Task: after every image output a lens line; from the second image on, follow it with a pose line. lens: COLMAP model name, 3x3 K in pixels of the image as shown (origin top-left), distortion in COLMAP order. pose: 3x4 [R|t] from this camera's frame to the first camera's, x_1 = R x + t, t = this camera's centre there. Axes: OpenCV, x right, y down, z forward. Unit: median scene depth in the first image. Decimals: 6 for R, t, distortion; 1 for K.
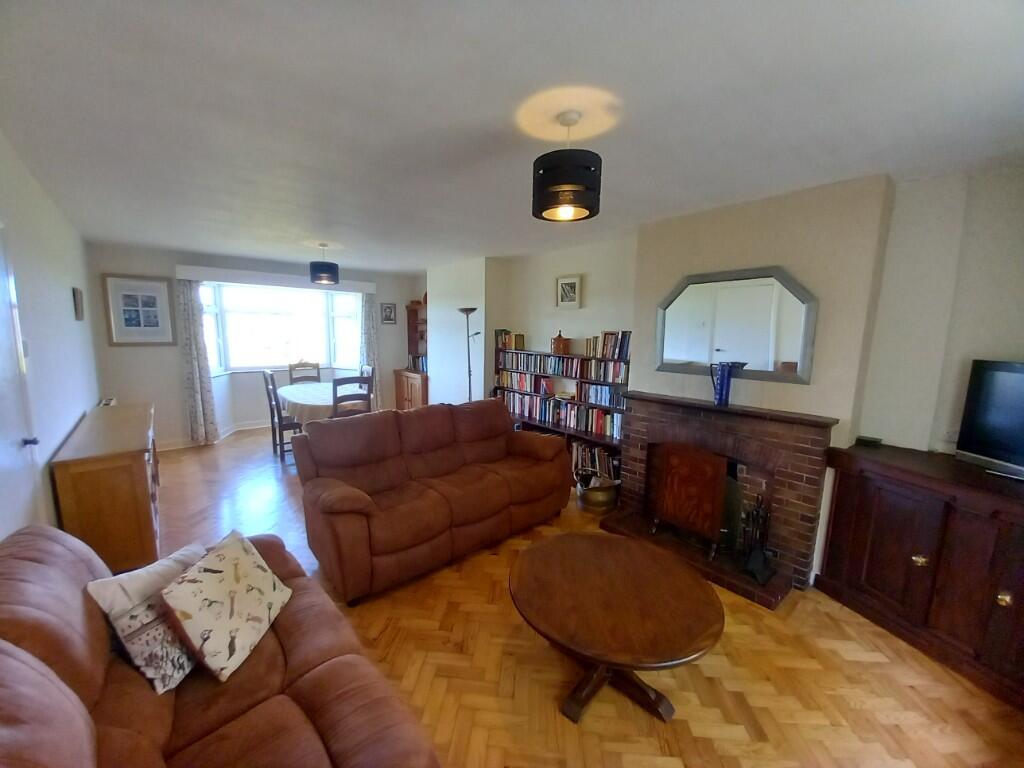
lens RADIAL K [[400.4, 0, 502.2], [0, 400.4, 384.5], [0, 0, 1]] dist [-0.007353, -0.000330]
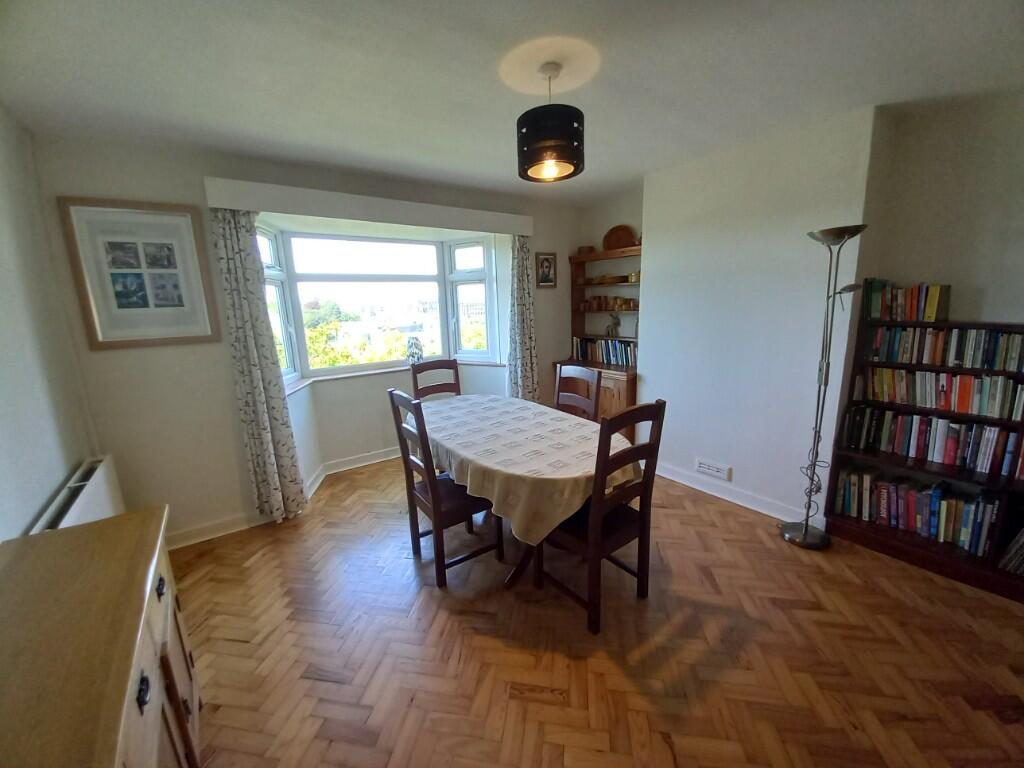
lens RADIAL K [[412.9, 0, 512.0], [0, 412.9, 384.0], [0, 0, 1]] dist [-0.000046, -0.000118]
pose [[0.994938, -0.030670, -0.095695, -0.415458], [0.036527, 0.997526, 0.060065, -0.065175], [0.093616, -0.063256, 0.993597, 0.530454]]
